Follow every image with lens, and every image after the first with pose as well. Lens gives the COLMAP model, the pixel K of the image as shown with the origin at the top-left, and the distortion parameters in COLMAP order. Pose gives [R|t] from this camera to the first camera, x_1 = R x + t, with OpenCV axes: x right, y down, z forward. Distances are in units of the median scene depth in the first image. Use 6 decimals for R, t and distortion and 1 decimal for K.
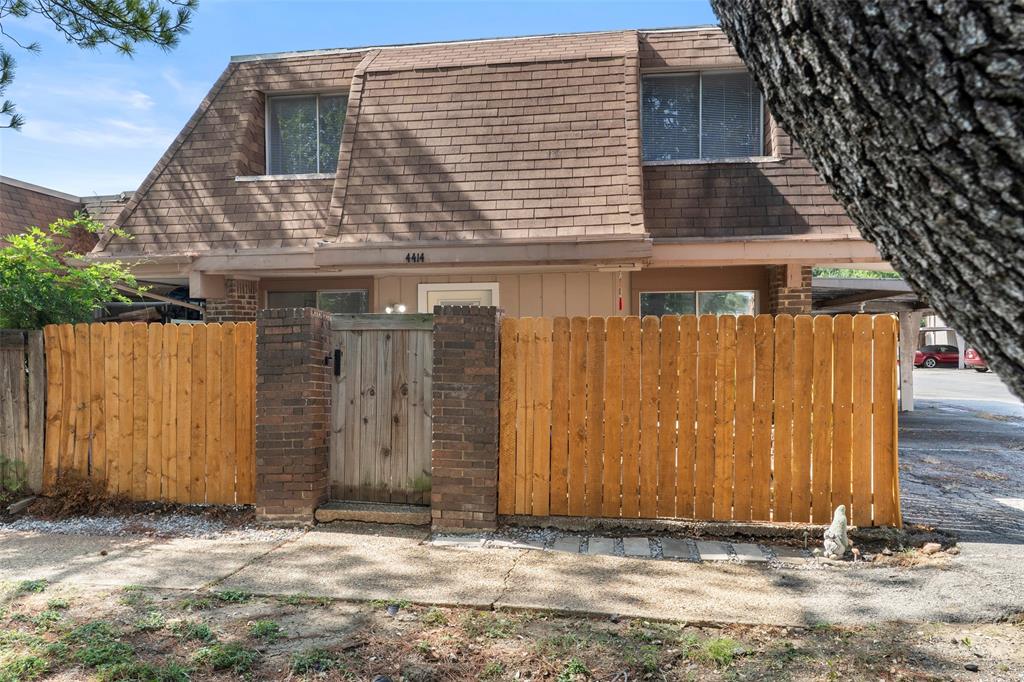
lens RADIAL K [[791.0, 0, 512.0], [0, 791.0, 341.0], [0, 0, 1]] dist [0.001772, 0.001507]
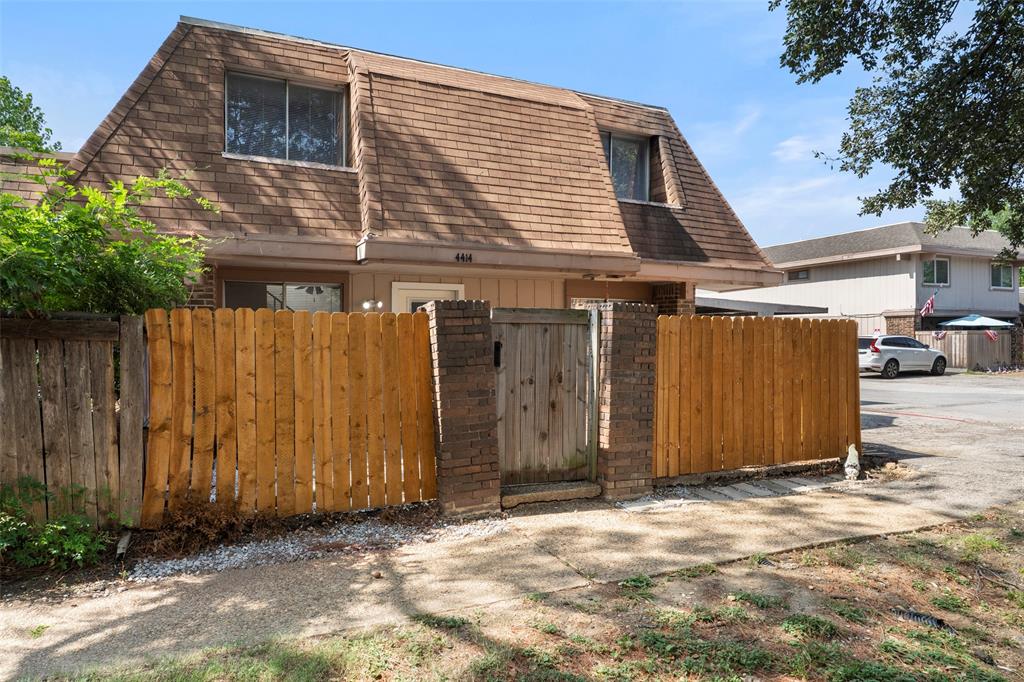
lens RADIAL K [[630.0, 0, 512.0], [0, 630.0, 341.0], [0, 0, 1]] dist [0.001705, 0.000242]
pose [[0.830347, 0.003467, 0.557236, -0.637219], [-0.004411, 0.999990, 0.000352, 0.009339], [-0.557229, -0.002750, 0.830354, 0.287223]]
